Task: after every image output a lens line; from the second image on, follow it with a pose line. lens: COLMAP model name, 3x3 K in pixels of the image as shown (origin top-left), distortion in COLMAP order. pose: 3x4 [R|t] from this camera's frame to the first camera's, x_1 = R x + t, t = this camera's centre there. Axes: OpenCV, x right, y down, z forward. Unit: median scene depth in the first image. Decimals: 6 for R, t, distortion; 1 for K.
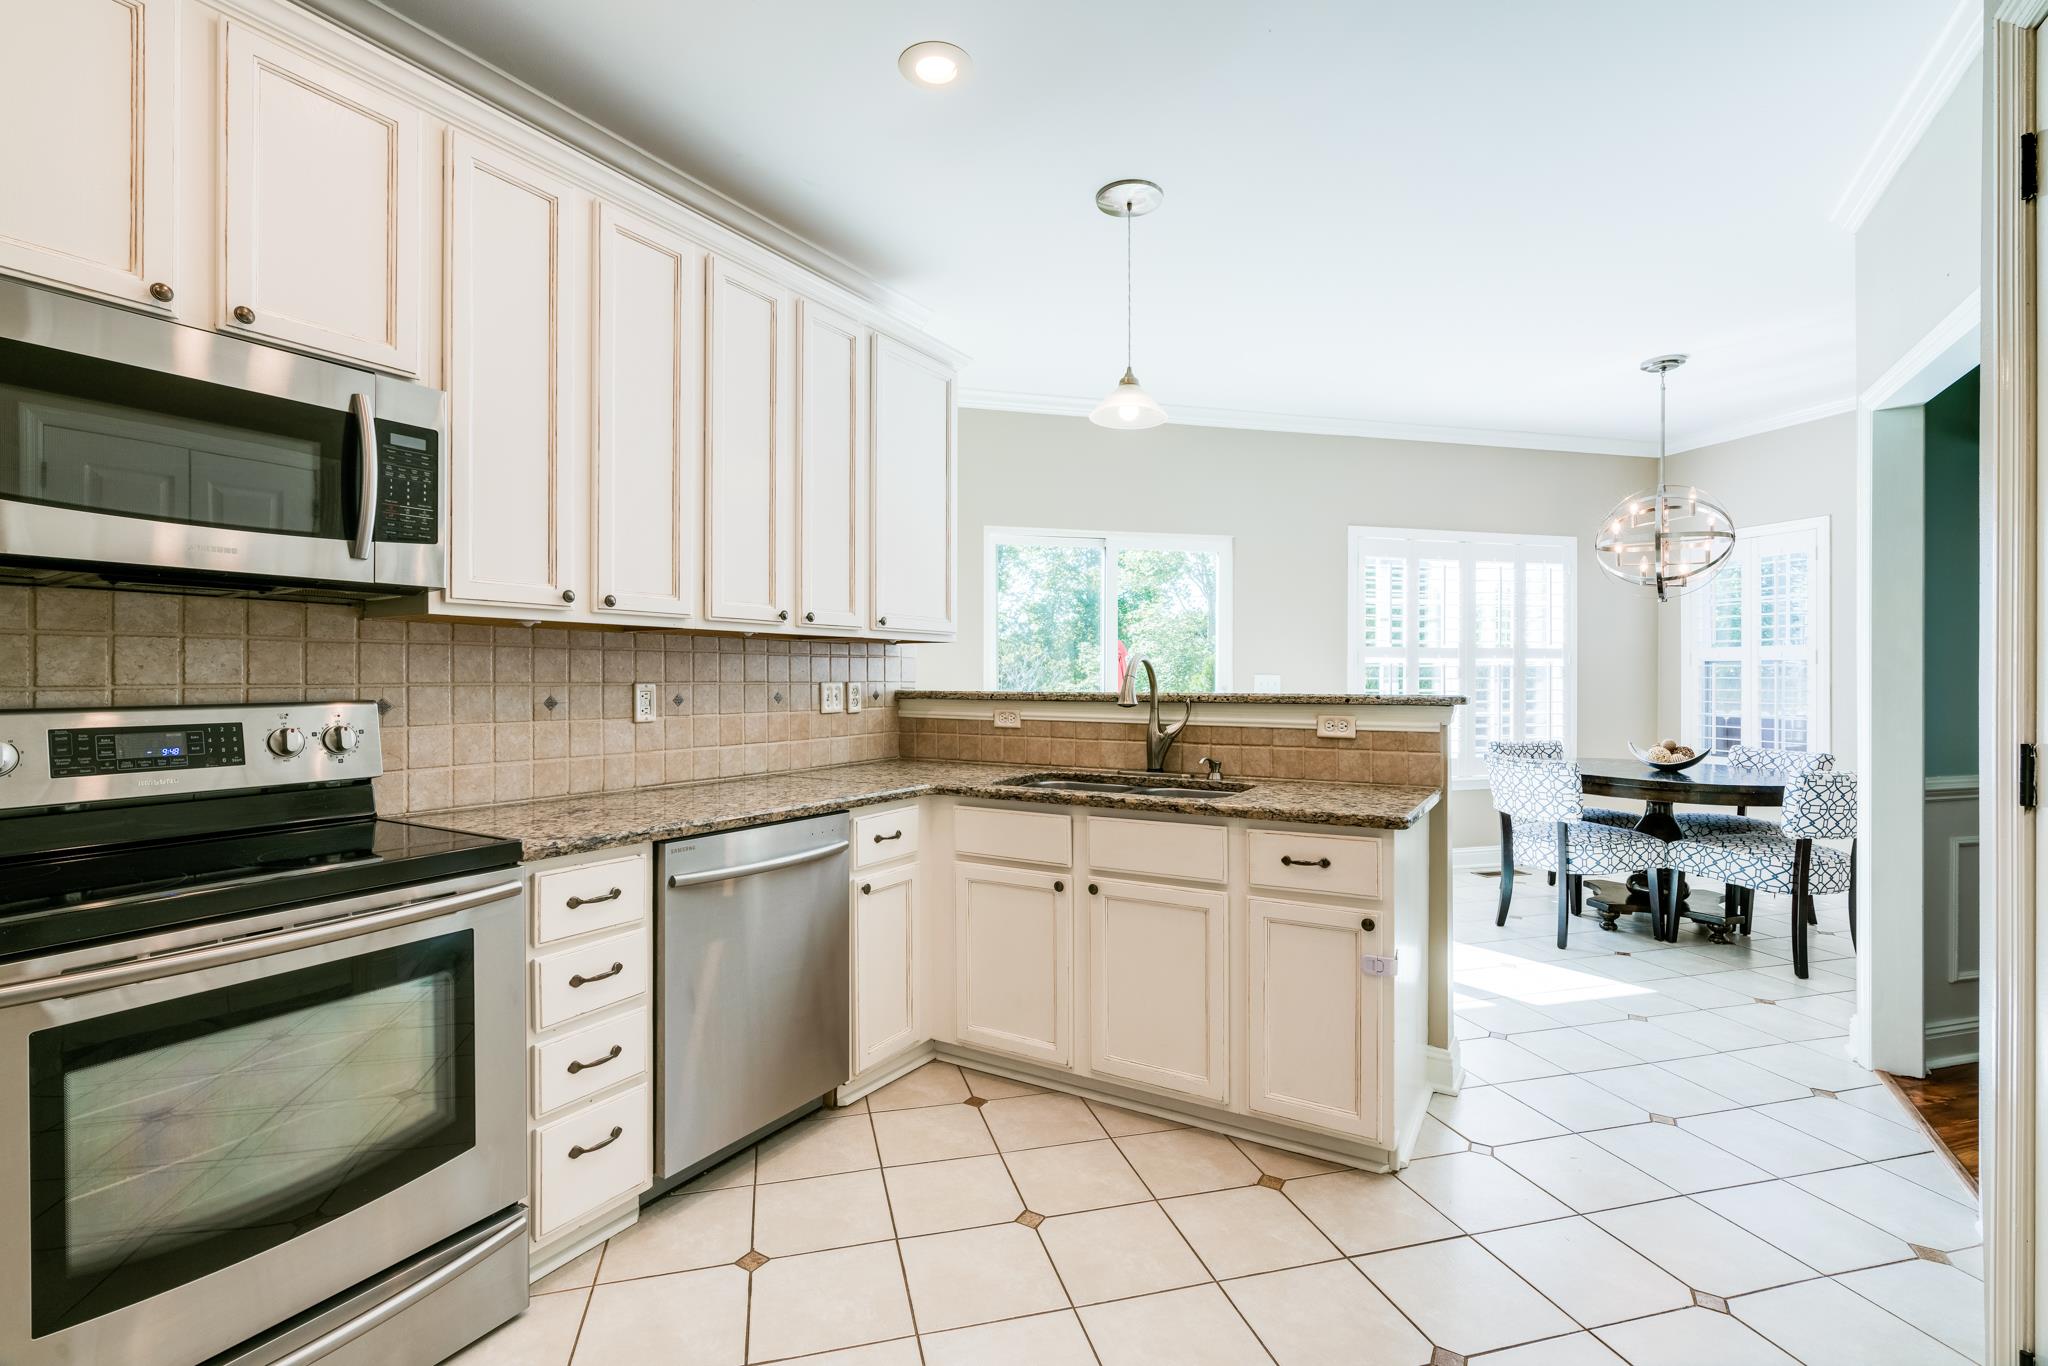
lens RADIAL K [[935.5, 0, 1014.0], [0, 935.5, 681.6], [0, 0, 1]] dist [-0.006371, 0.004185]
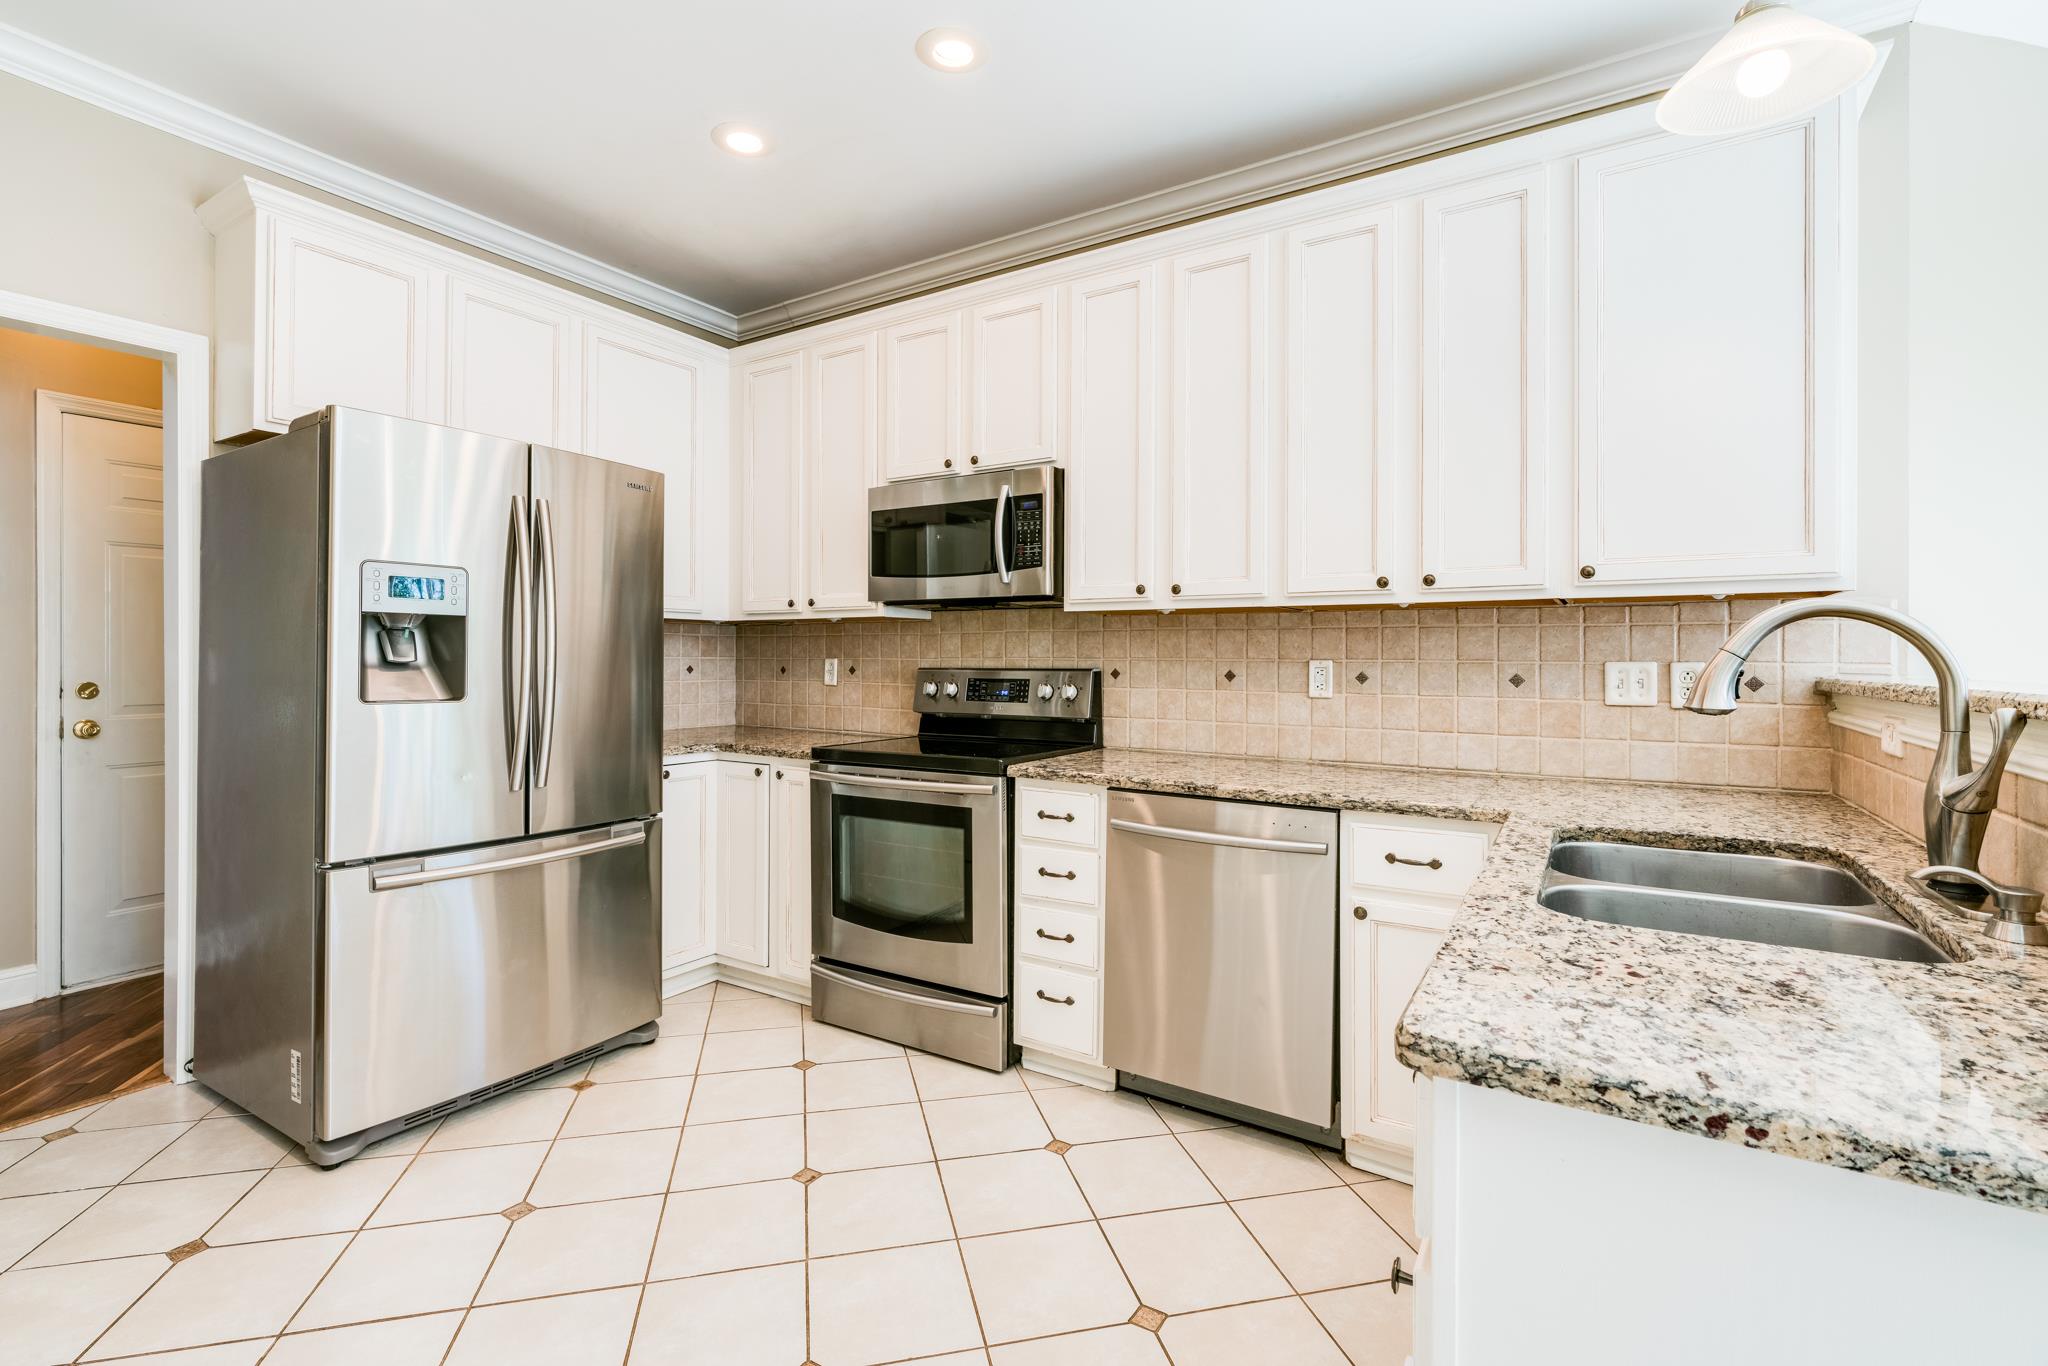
lens RADIAL K [[935.5, 0, 1027.4], [0, 935.5, 665.4], [0, 0, 1]] dist [-0.006371, 0.004185]
pose [[-0.020197, 0.008716, -0.999758, 0.894370], [-0.008934, 0.999921, 0.008898, 0.001915], [0.999756, 0.009111, -0.020117, 0.976849]]
